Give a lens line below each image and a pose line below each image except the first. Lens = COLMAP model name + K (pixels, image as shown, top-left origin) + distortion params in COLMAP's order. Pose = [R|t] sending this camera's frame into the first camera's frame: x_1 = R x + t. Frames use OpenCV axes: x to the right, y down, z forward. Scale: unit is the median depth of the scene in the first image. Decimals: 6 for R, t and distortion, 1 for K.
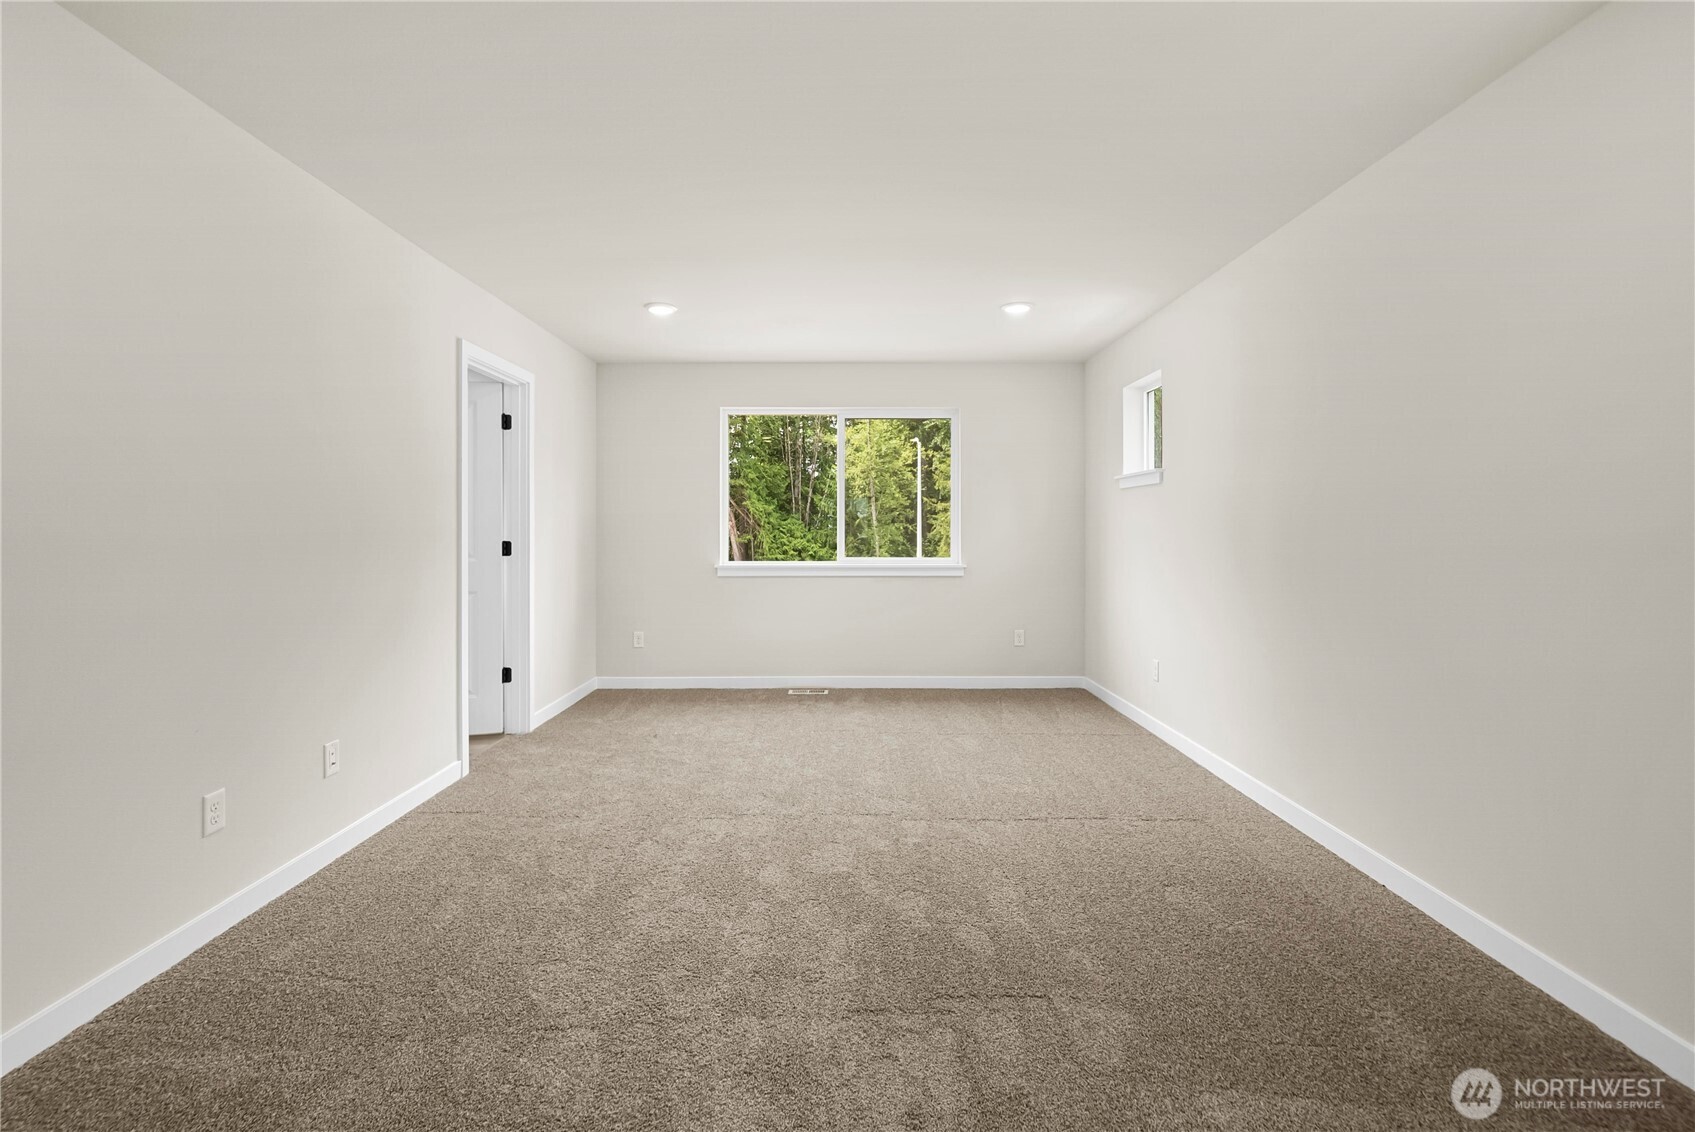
lens RADIAL K [[757.0, 0, 847.4], [0, 757.0, 540.7], [0, 0, 1]] dist [0.001282, 0.000158]
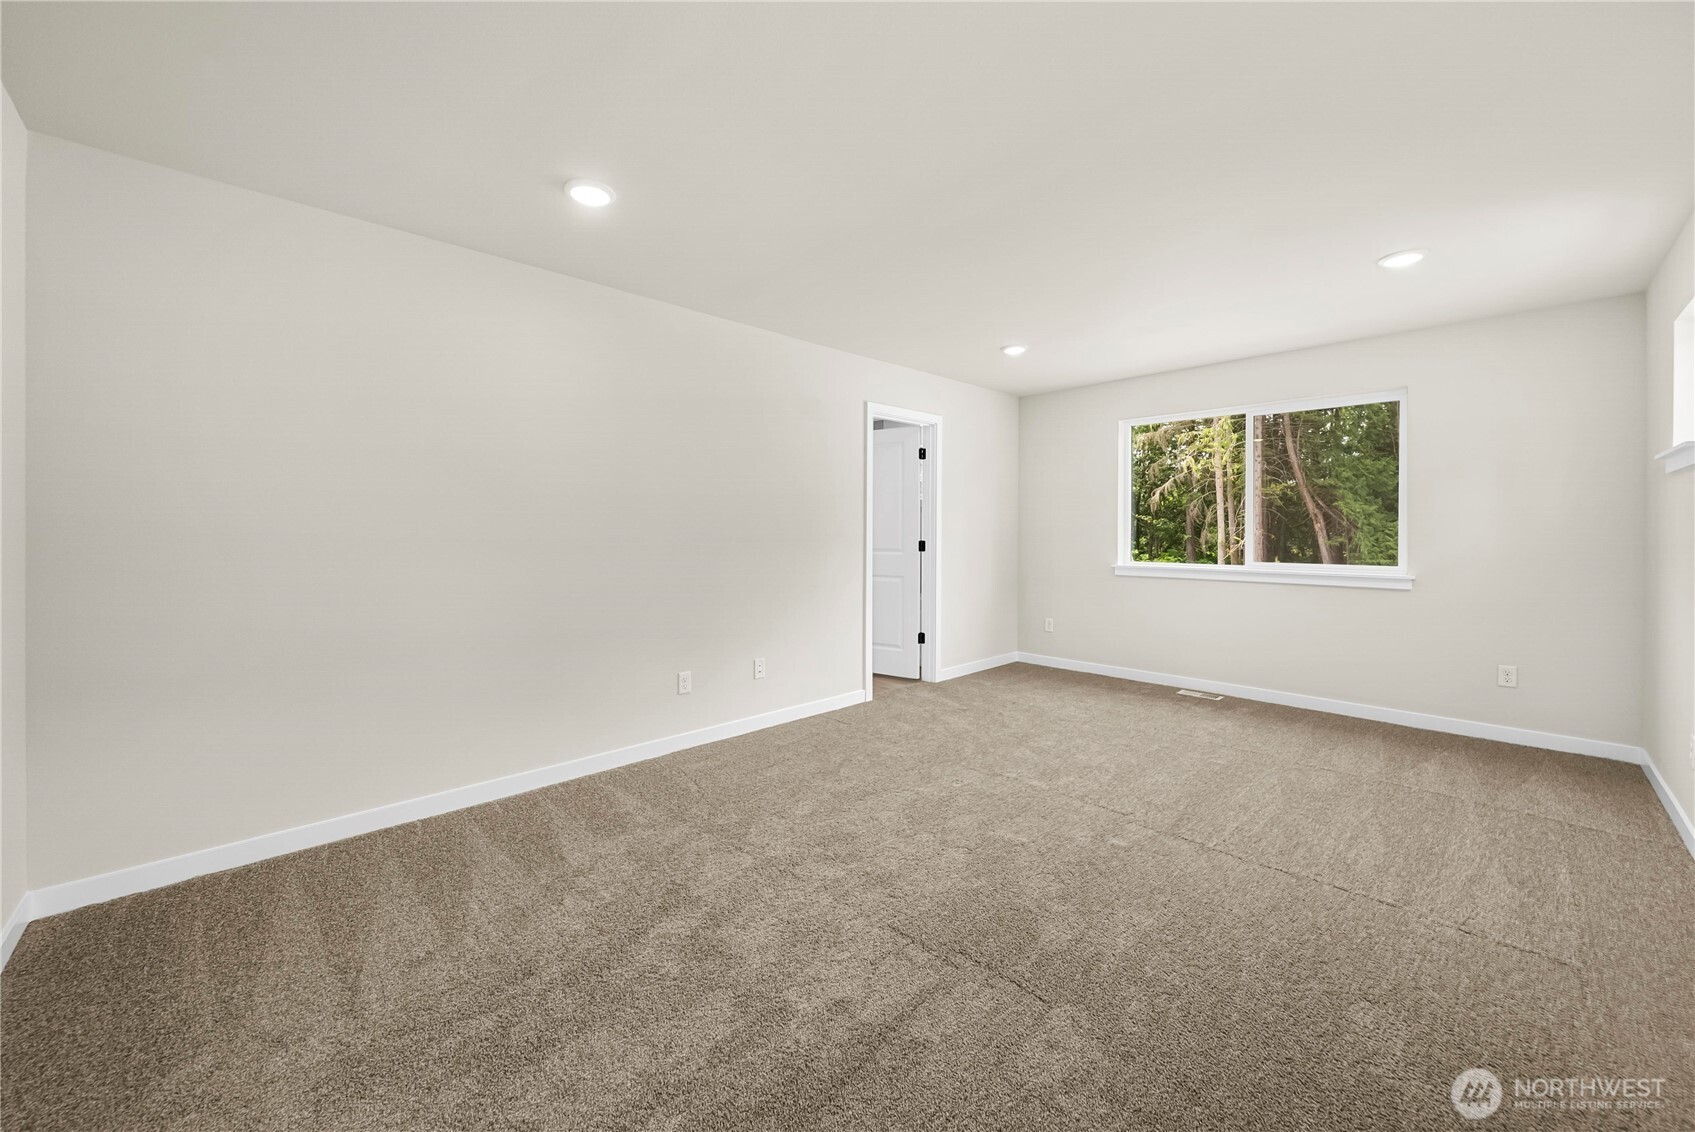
lens RADIAL K [[630.4, 0, 830.6], [0, 630.4, 548.5], [0, 0, 1]] dist [-0.001189, -0.000161]
pose [[0.690896, 0.020746, -0.722657, 0.318461], [-0.012305, 0.999781, 0.016937, -0.003322], [0.722850, -0.002809, 0.691000, 0.108867]]
